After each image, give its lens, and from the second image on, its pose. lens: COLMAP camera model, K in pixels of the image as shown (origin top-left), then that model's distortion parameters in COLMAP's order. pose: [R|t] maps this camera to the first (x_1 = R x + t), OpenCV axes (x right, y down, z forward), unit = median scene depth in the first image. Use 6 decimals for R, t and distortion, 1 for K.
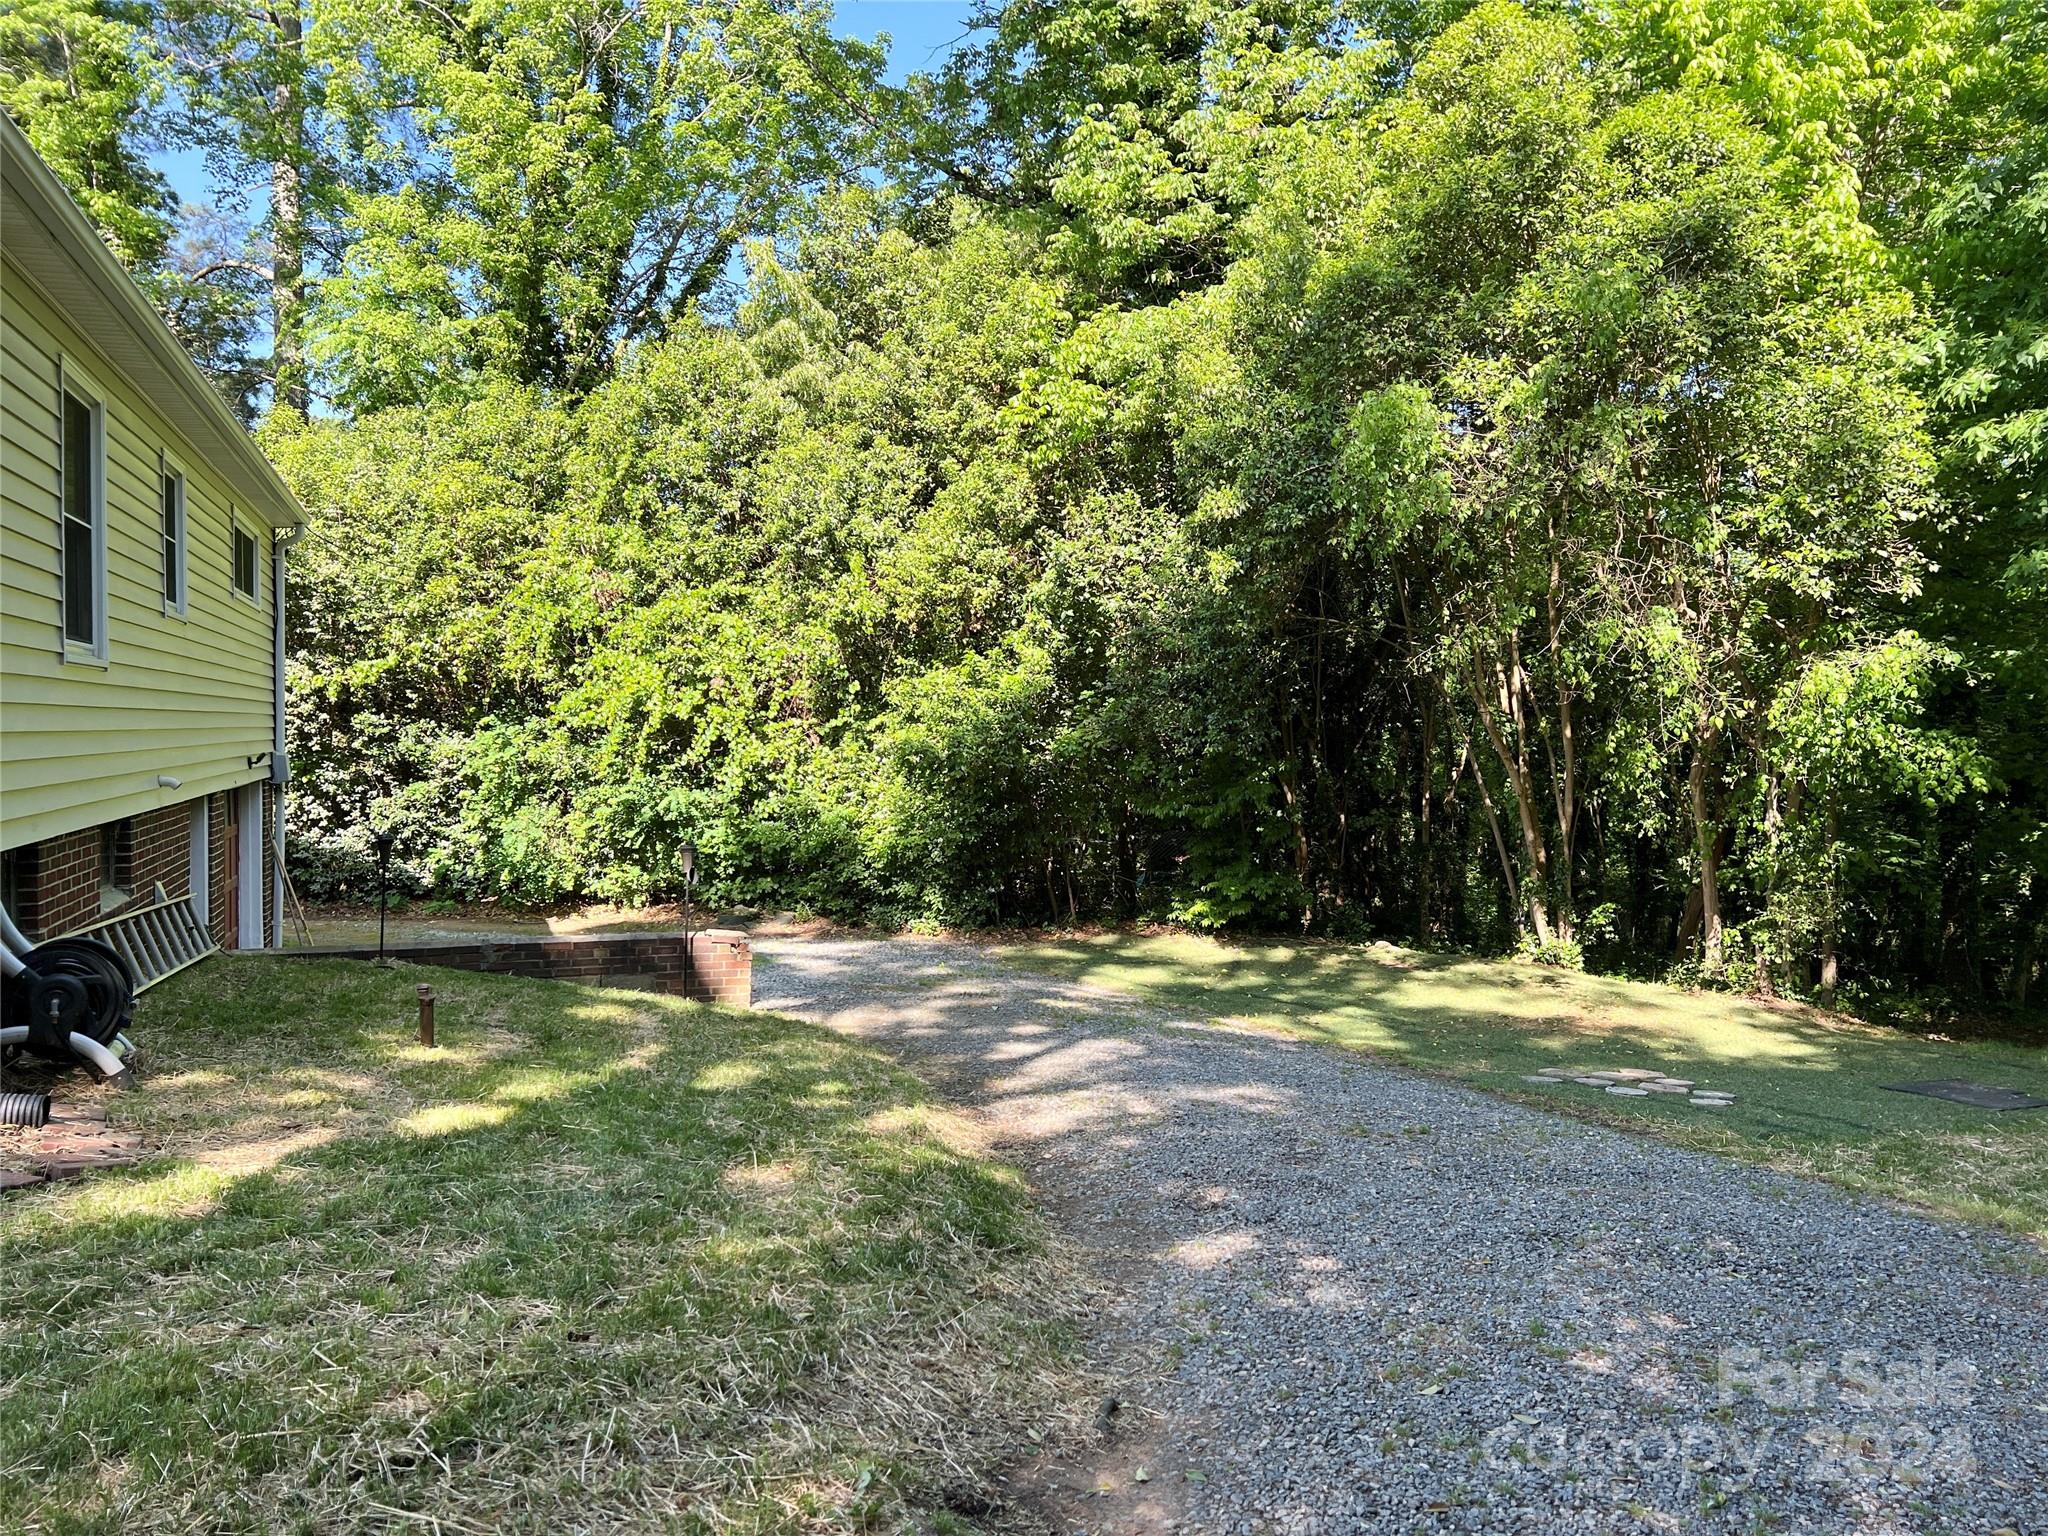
lens RADIAL K [[1554.3, 0, 1022.0], [0, 1554.3, 766.5], [0, 0, 1]] dist [0.064486, -0.073309]
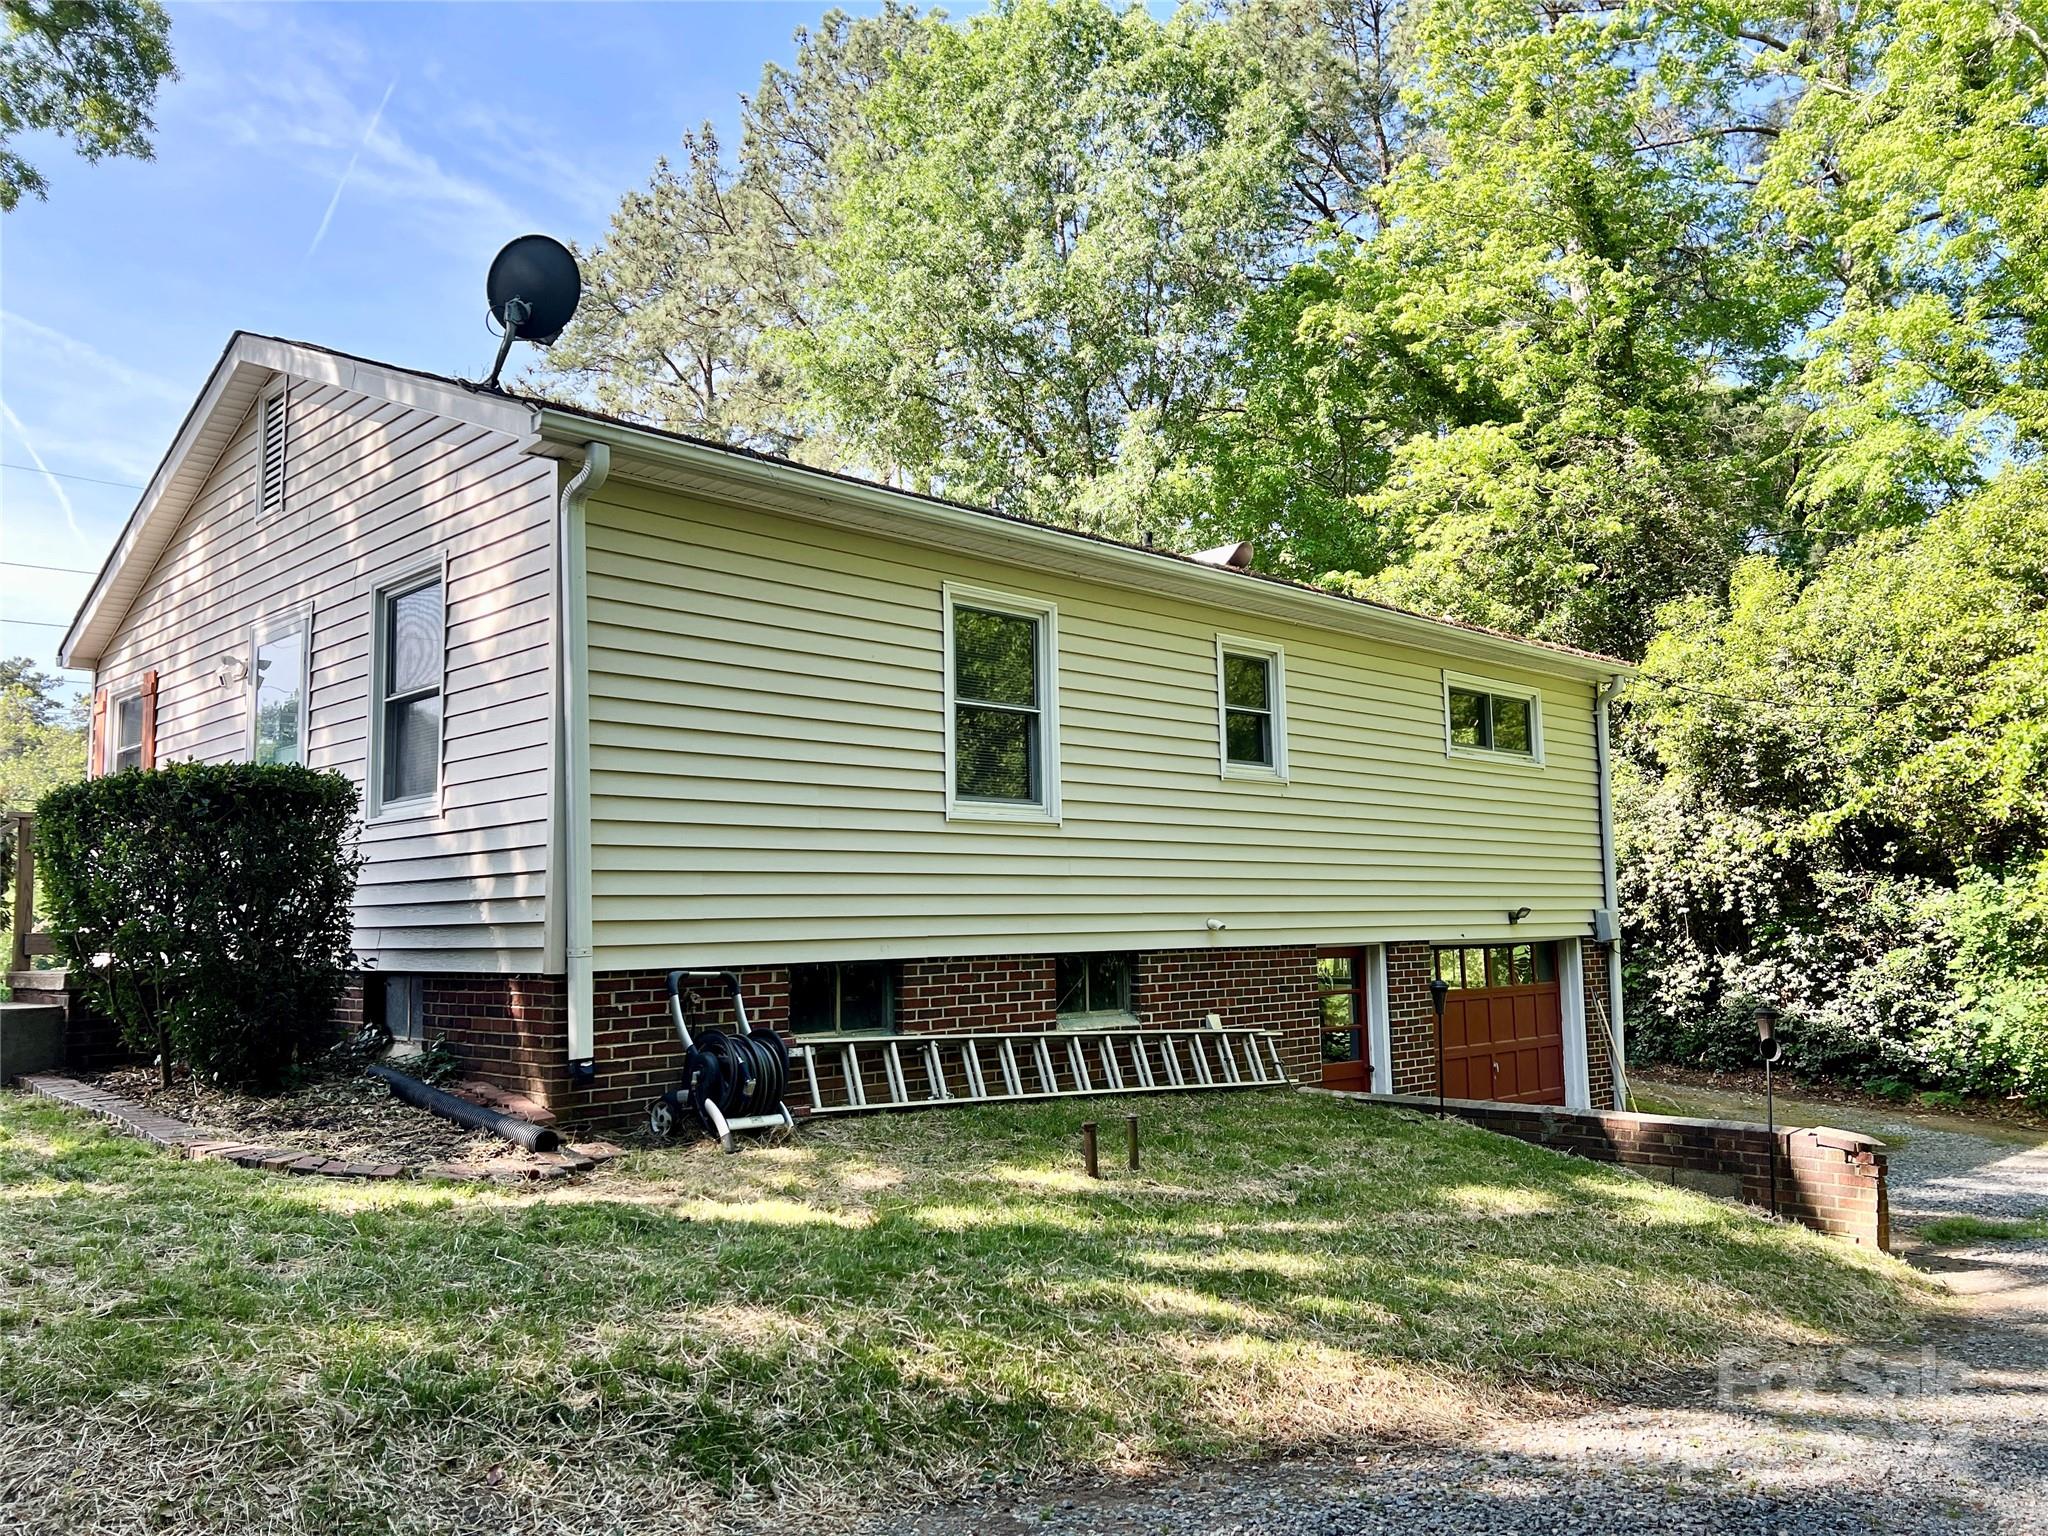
lens RADIAL K [[1554.3, 0, 1022.6], [0, 1554.3, 764.4], [0, 0, 1]] dist [0.064486, -0.073309]
pose [[0.425005, -0.106018, -0.898961, 0.198612], [-0.003053, 0.992944, -0.118545, 0.013702], [0.905186, 0.053127, 0.421682, 0.197400]]
